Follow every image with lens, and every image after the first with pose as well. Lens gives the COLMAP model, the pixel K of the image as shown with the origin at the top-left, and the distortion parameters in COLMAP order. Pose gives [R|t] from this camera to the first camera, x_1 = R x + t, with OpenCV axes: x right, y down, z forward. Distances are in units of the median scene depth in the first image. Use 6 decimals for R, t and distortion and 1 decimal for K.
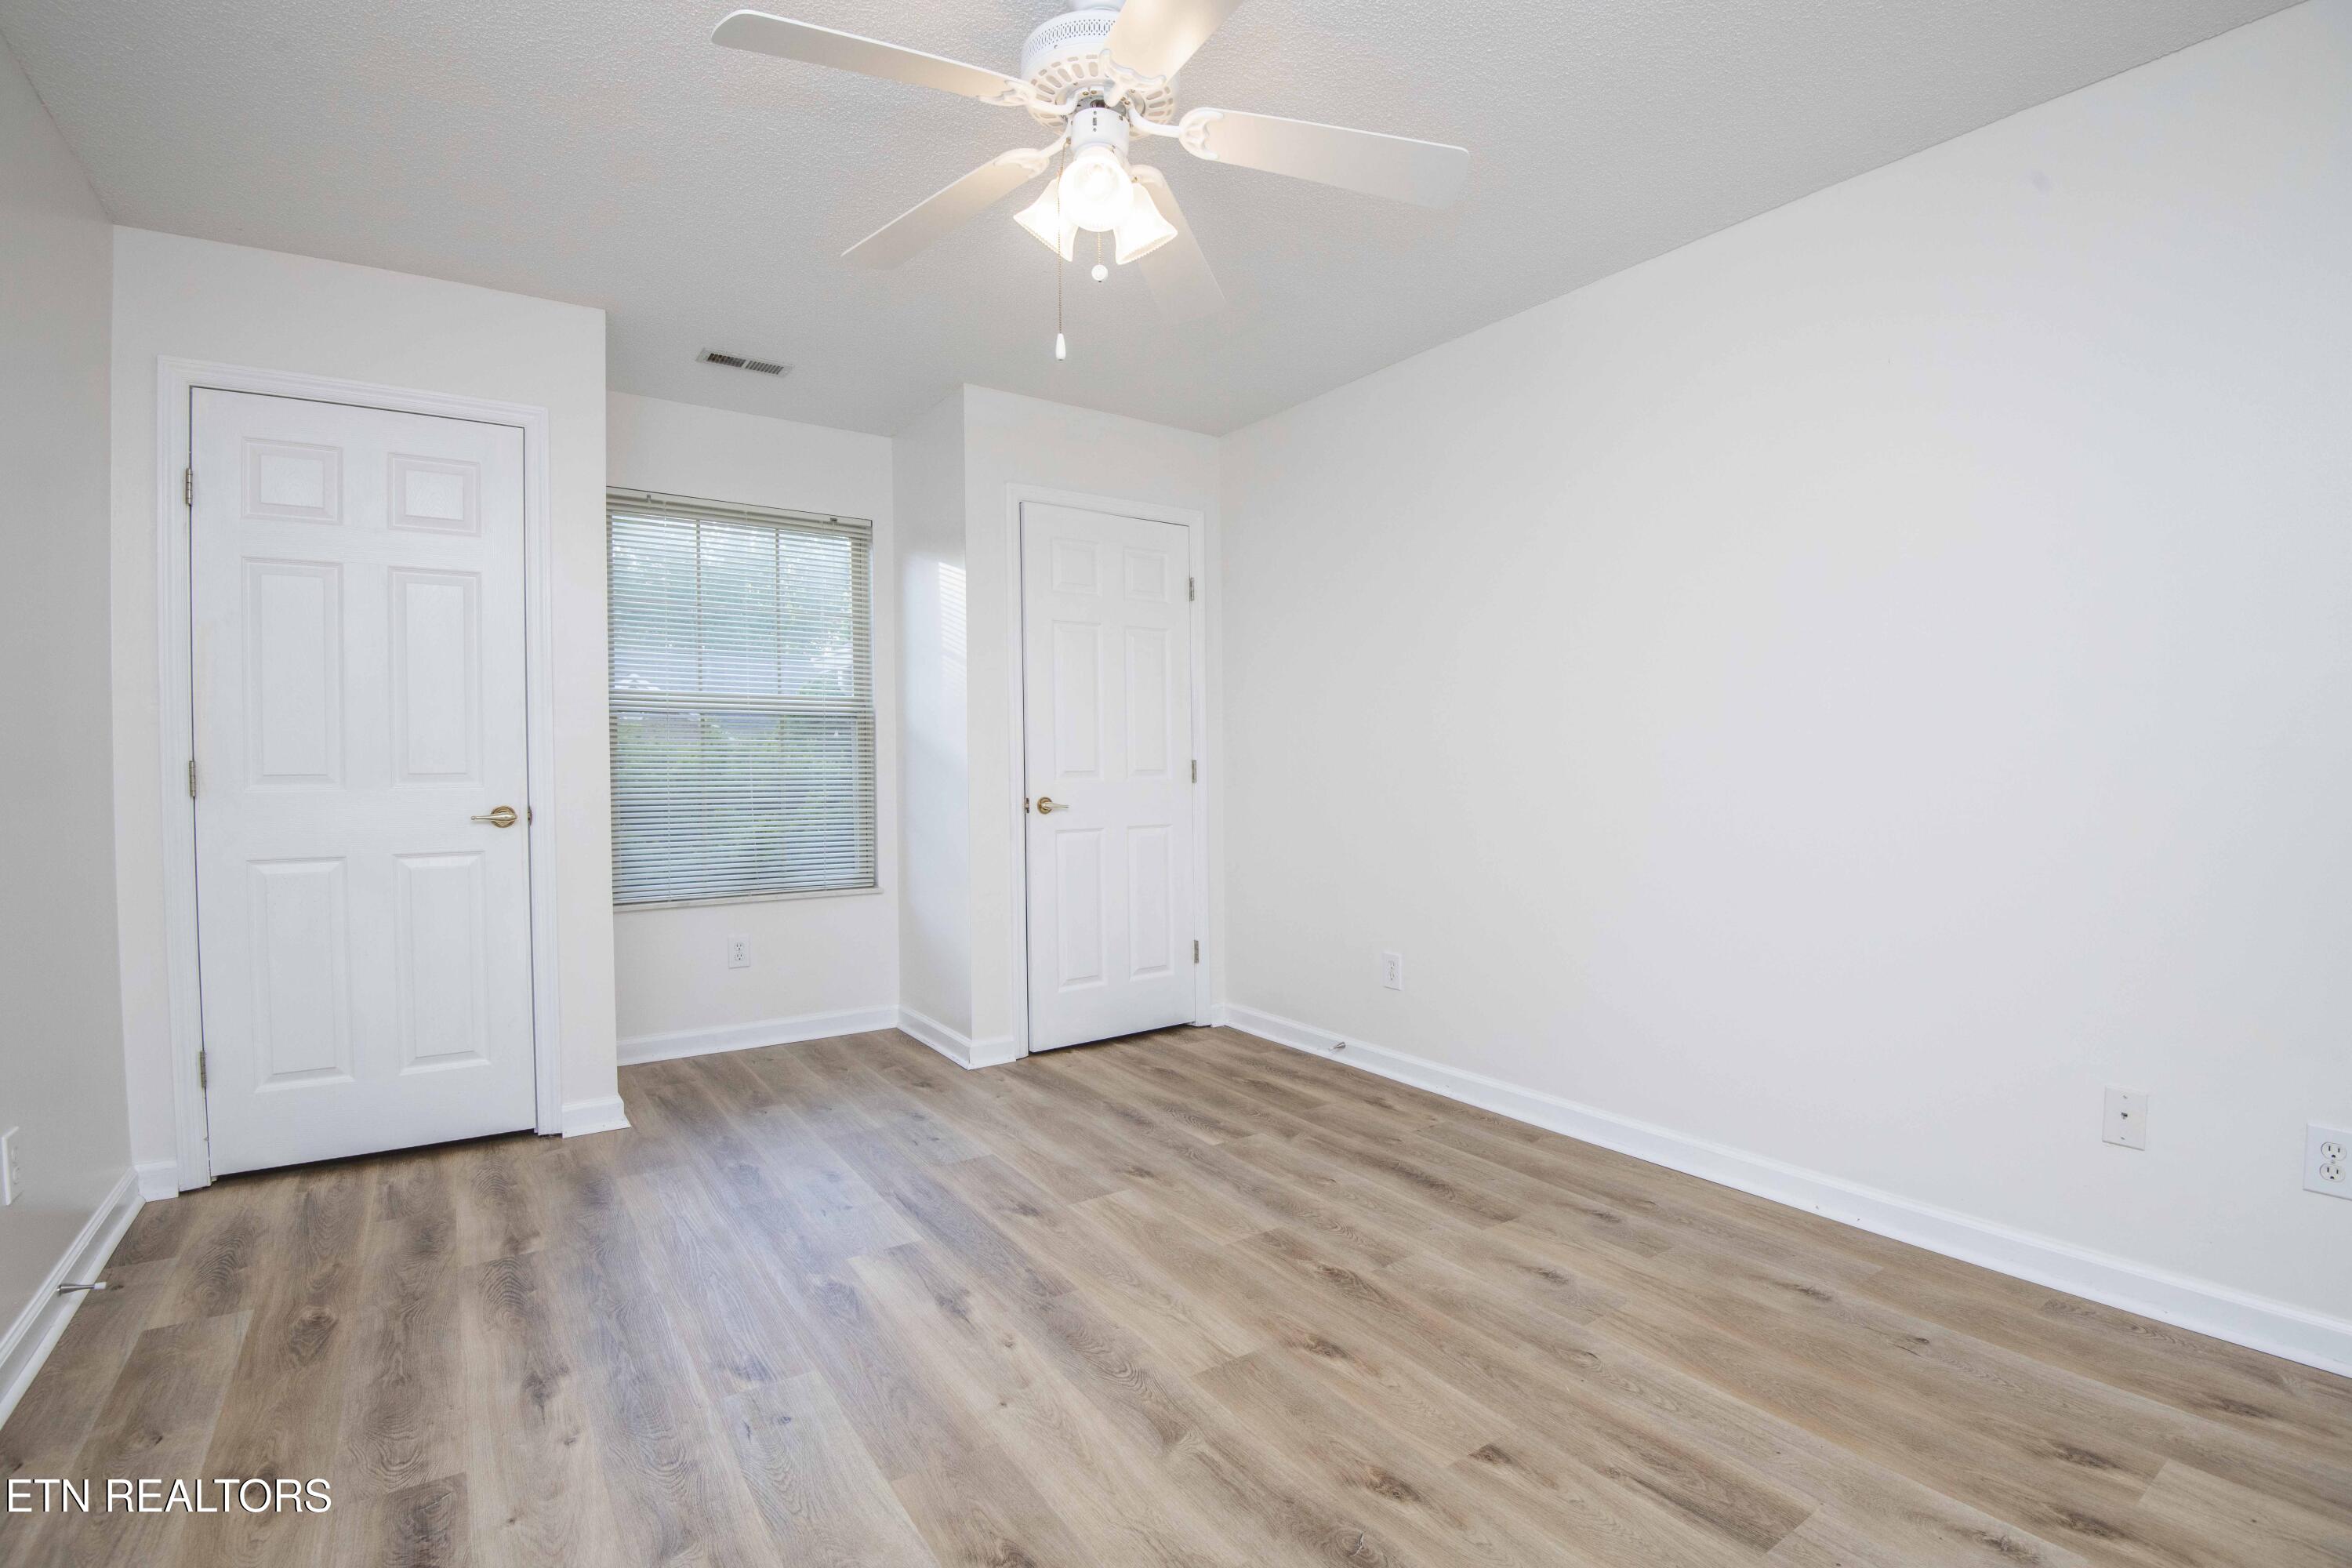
lens RADIAL K [[1084.8, 0, 1184.7], [0, 1084.8, 785.7], [0, 0, 1]] dist [-0.008510, -0.023212]
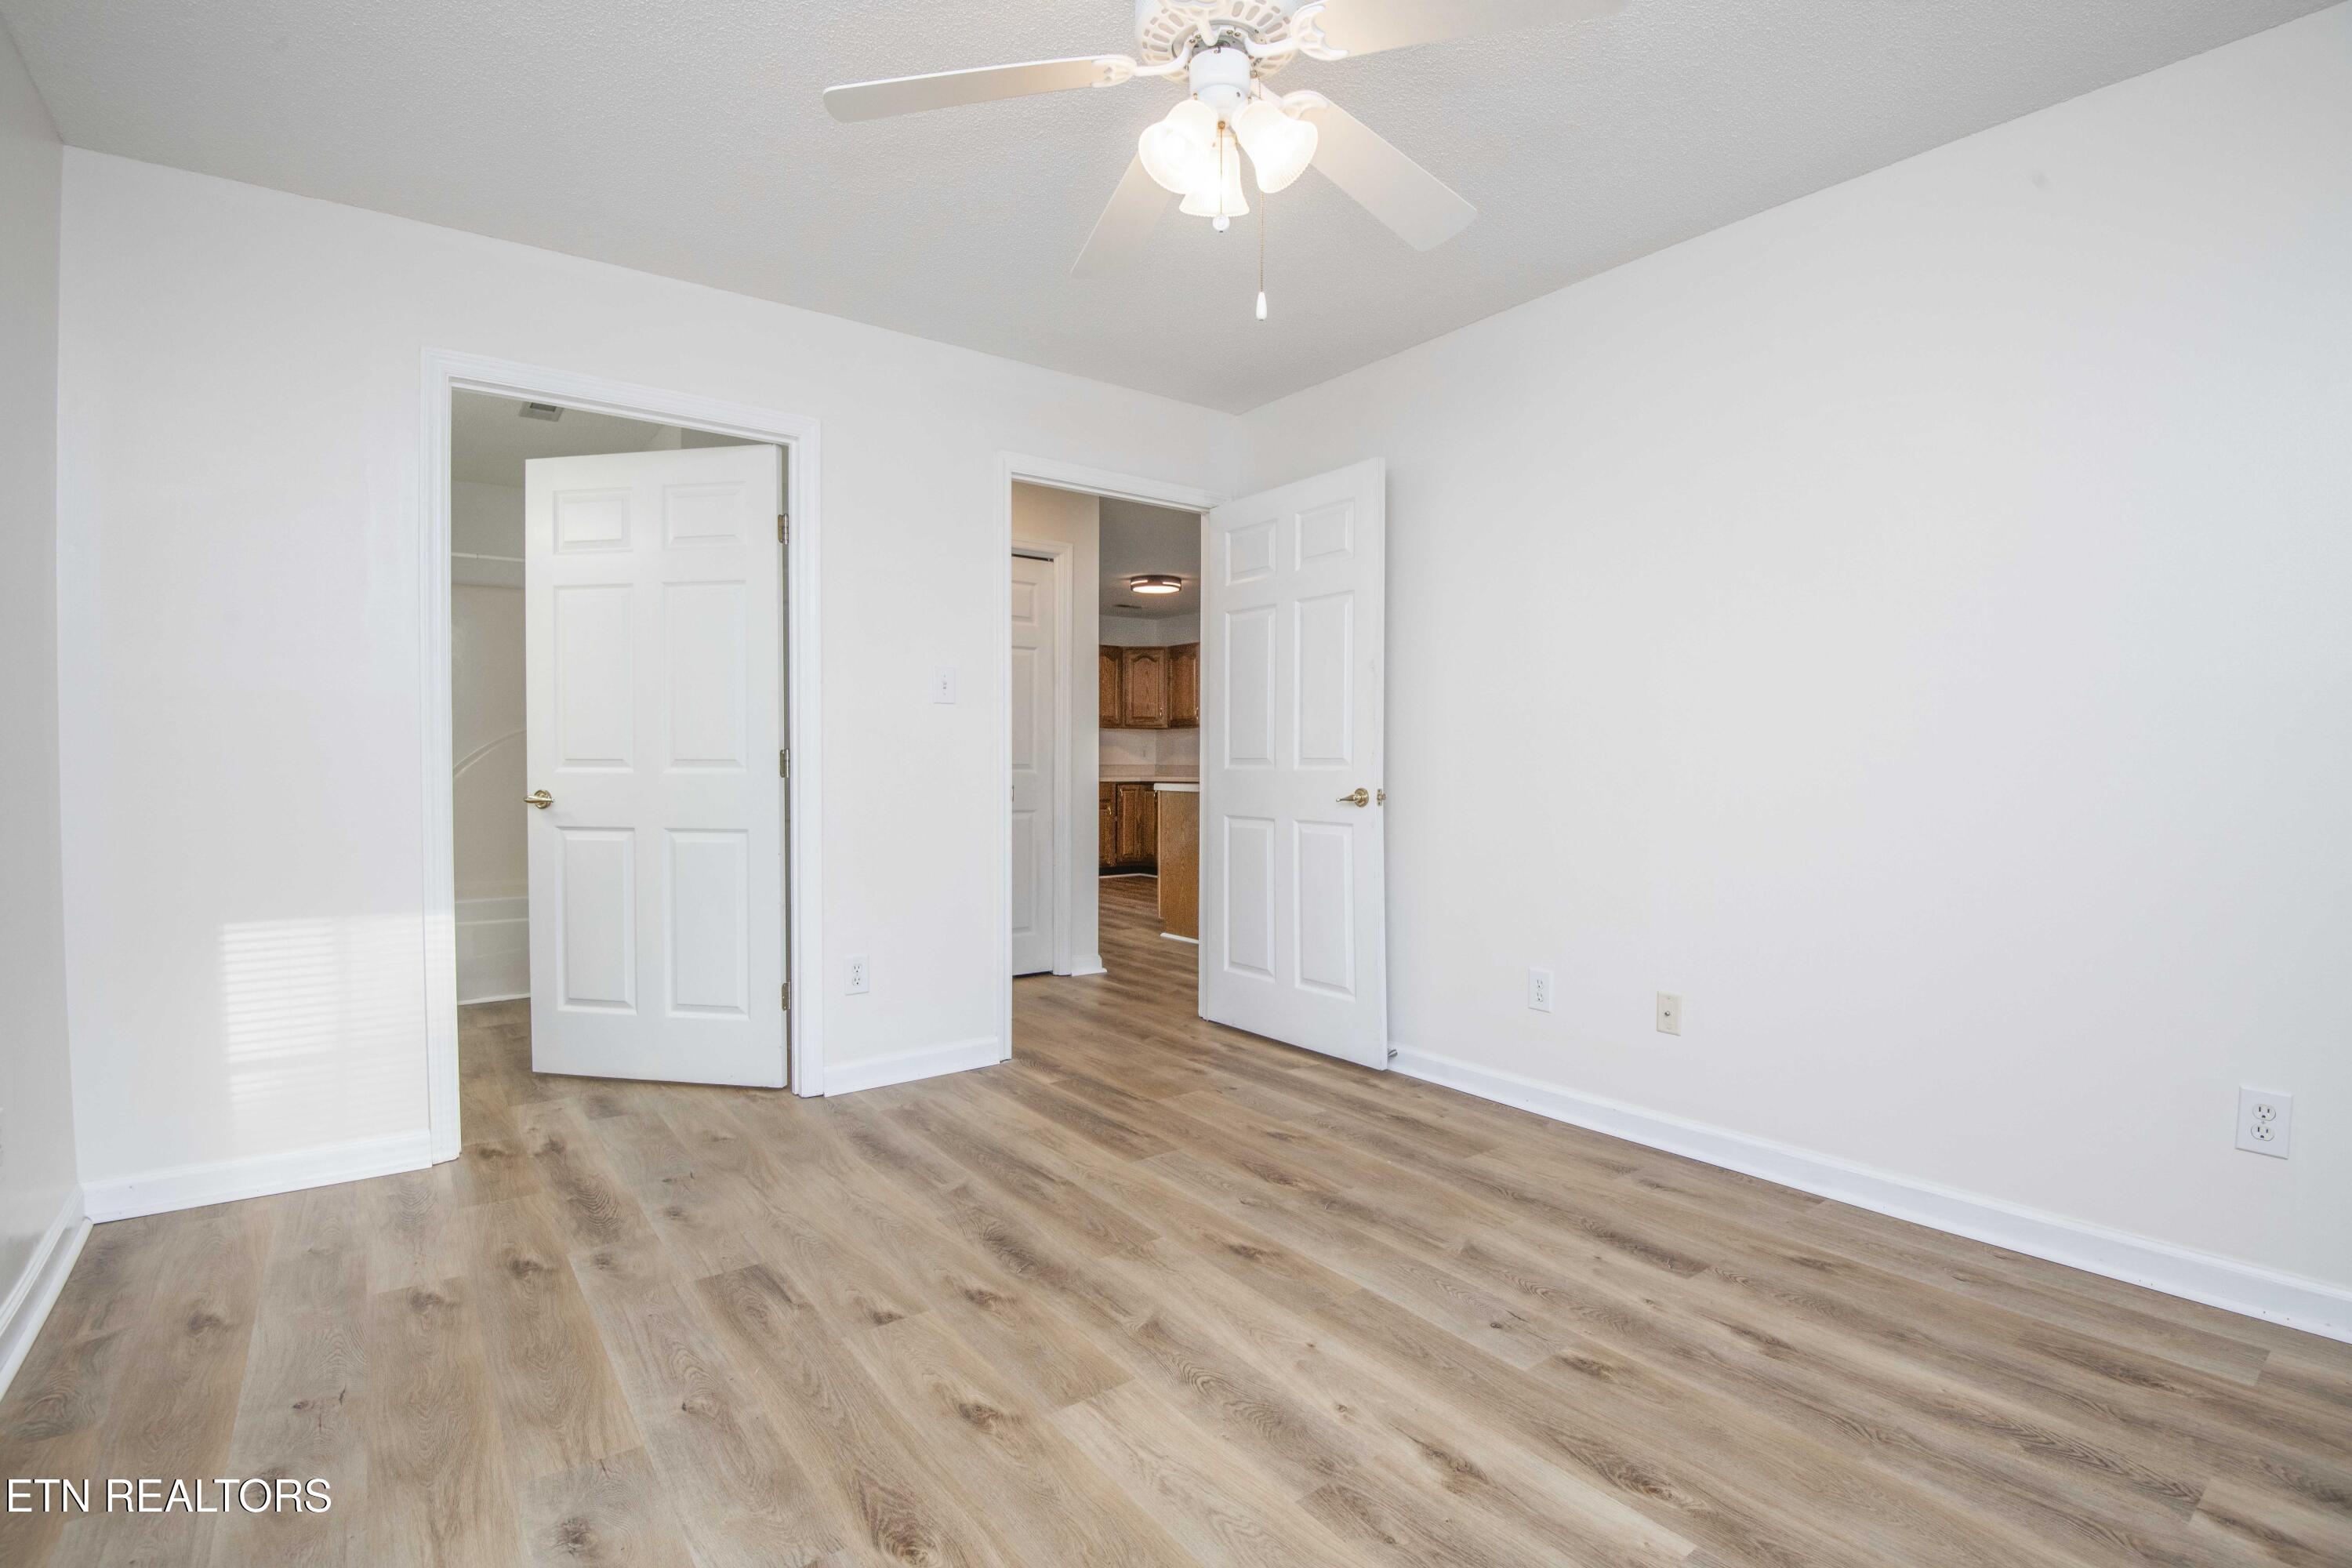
lens RADIAL K [[1084.8, 0, 1184.7], [0, 1084.8, 785.7], [0, 0, 1]] dist [-0.008510, -0.023212]
pose [[-0.999020, 0.007760, -0.043564, -0.001731], [0.005693, 0.998862, 0.047363, -0.027312], [0.043882, 0.047069, -0.997927, 1.976552]]
